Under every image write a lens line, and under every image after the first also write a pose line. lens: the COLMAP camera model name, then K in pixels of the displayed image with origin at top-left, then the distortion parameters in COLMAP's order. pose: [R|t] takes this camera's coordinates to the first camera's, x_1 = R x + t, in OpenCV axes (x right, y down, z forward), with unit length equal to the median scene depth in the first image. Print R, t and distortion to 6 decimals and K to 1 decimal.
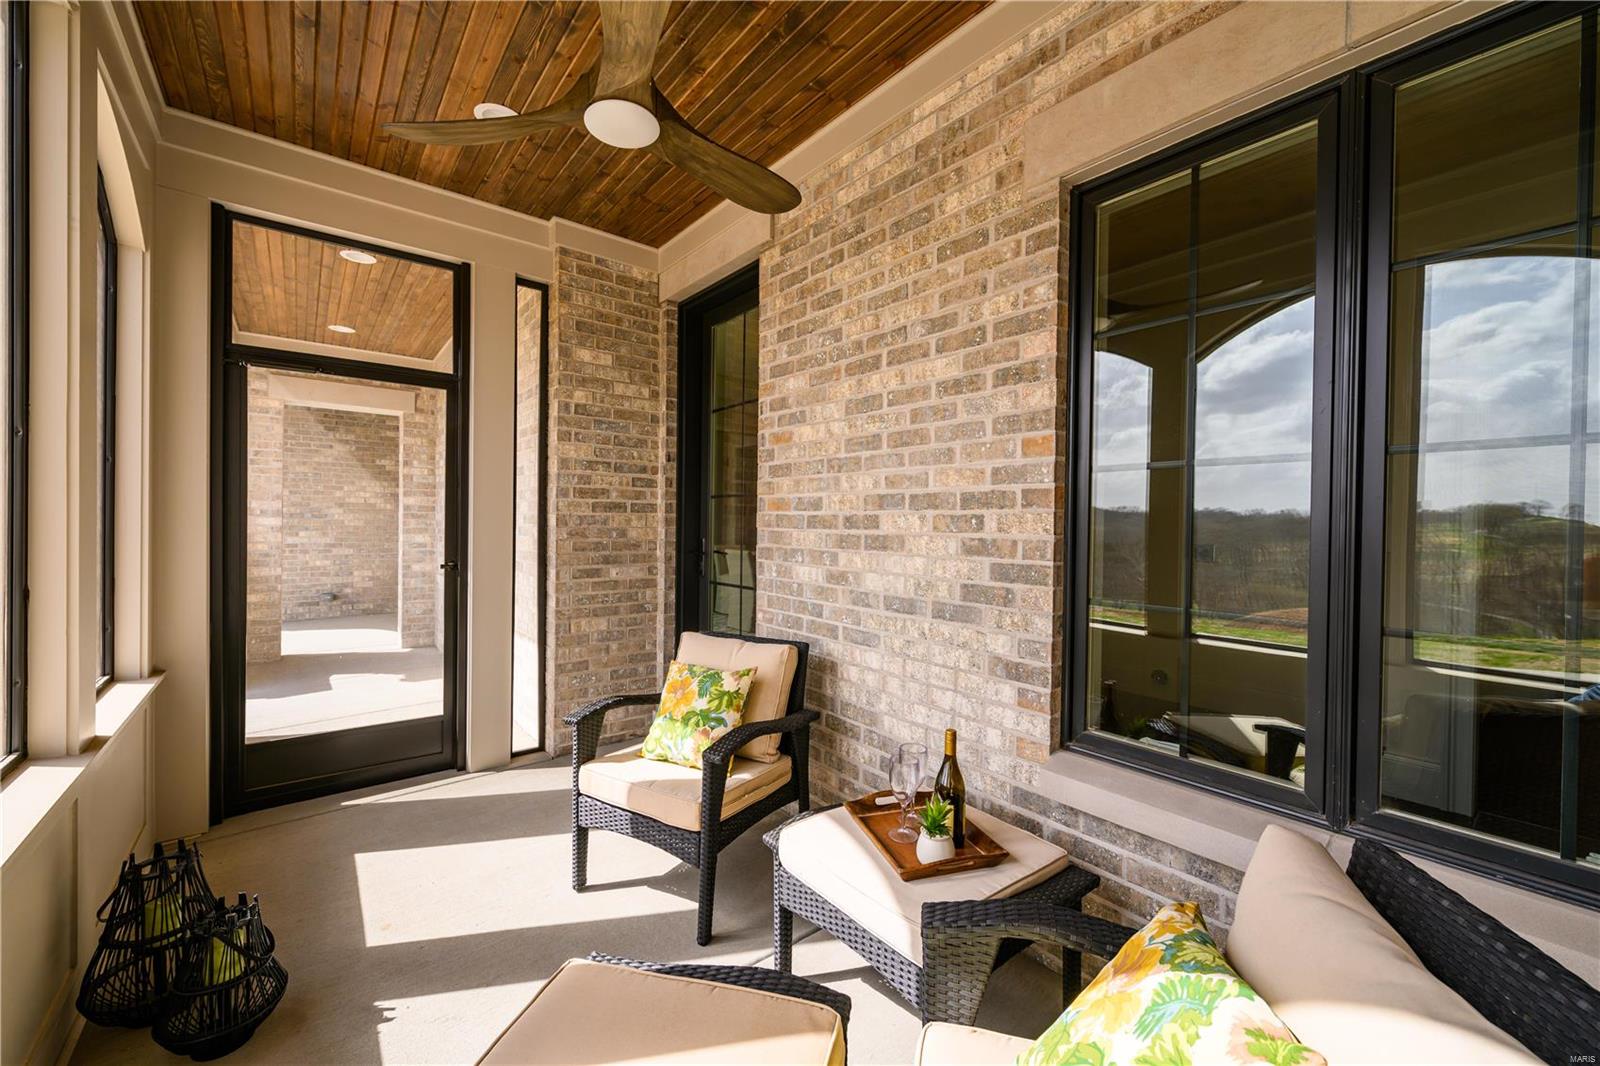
lens RADIAL K [[631.1, 0, 799.5], [0, 631.1, 528.8], [0, 0, 1]] dist [-0.001180, -0.000116]
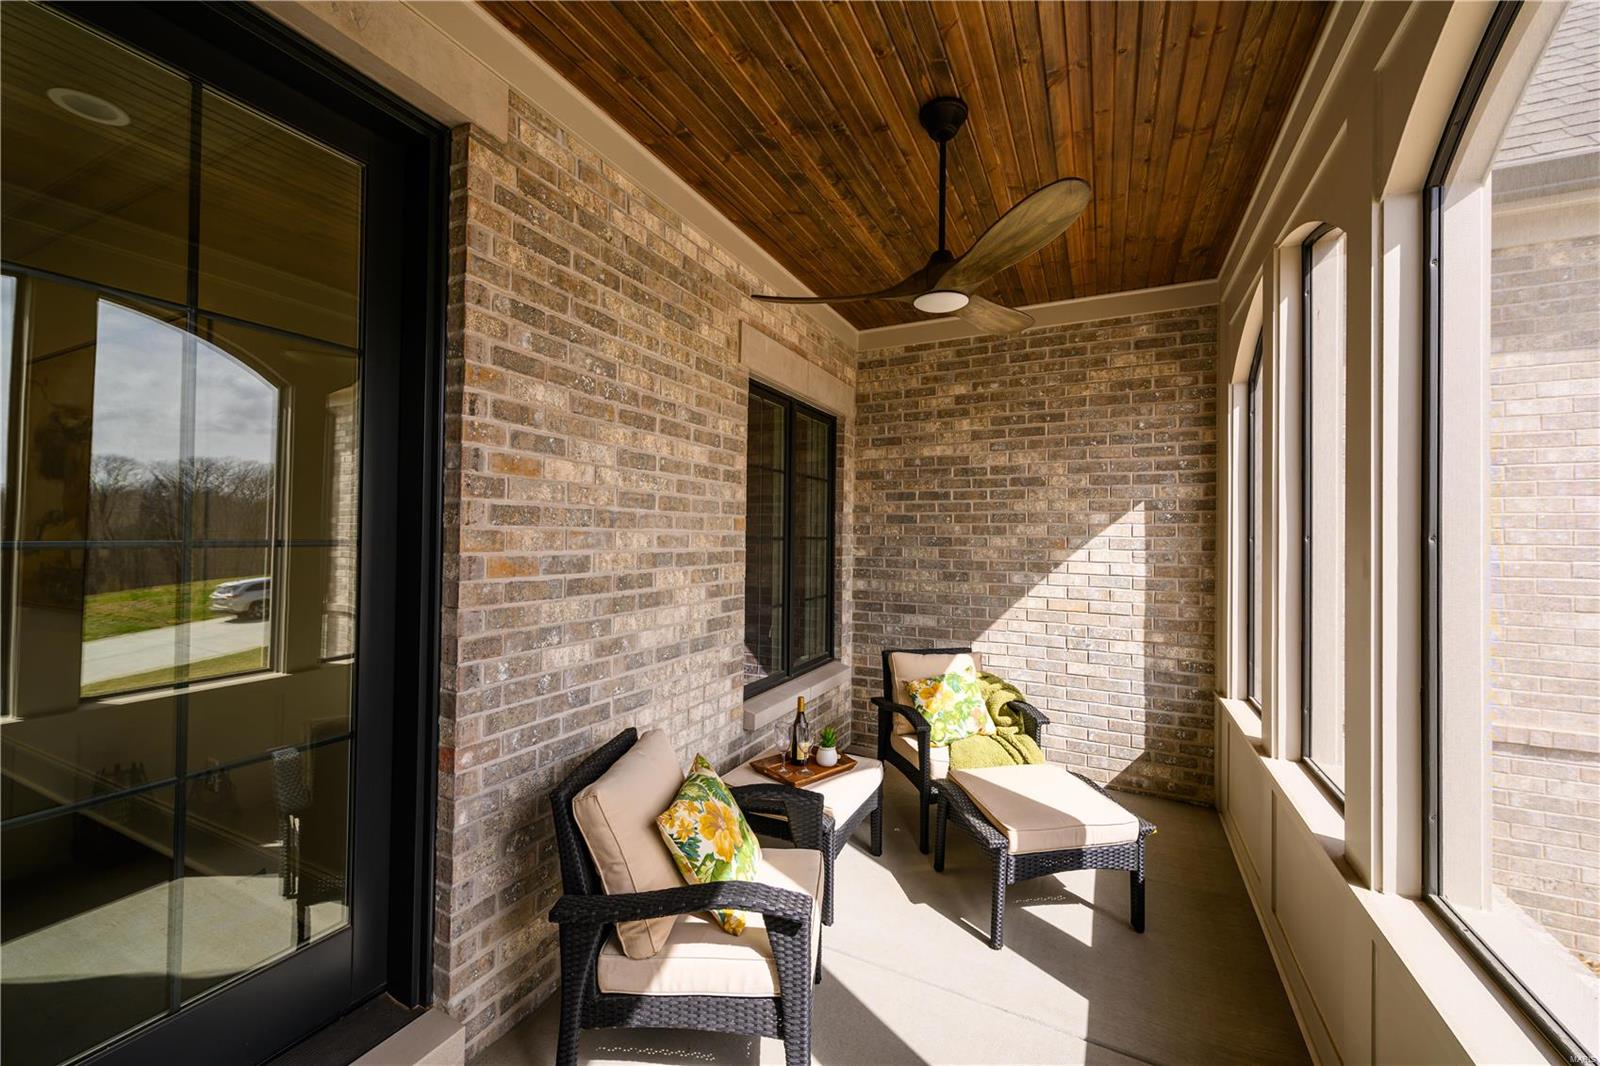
lens RADIAL K [[631.1, 0, 799.5], [0, 631.1, 528.8], [0, 0, 1]] dist [-0.001180, -0.000116]
pose [[-0.435750, -0.008260, 0.900030, -0.901560], [-0.008913, 0.999948, 0.004862, -0.100550], [-0.900024, -0.005904, -0.435801, 1.225672]]
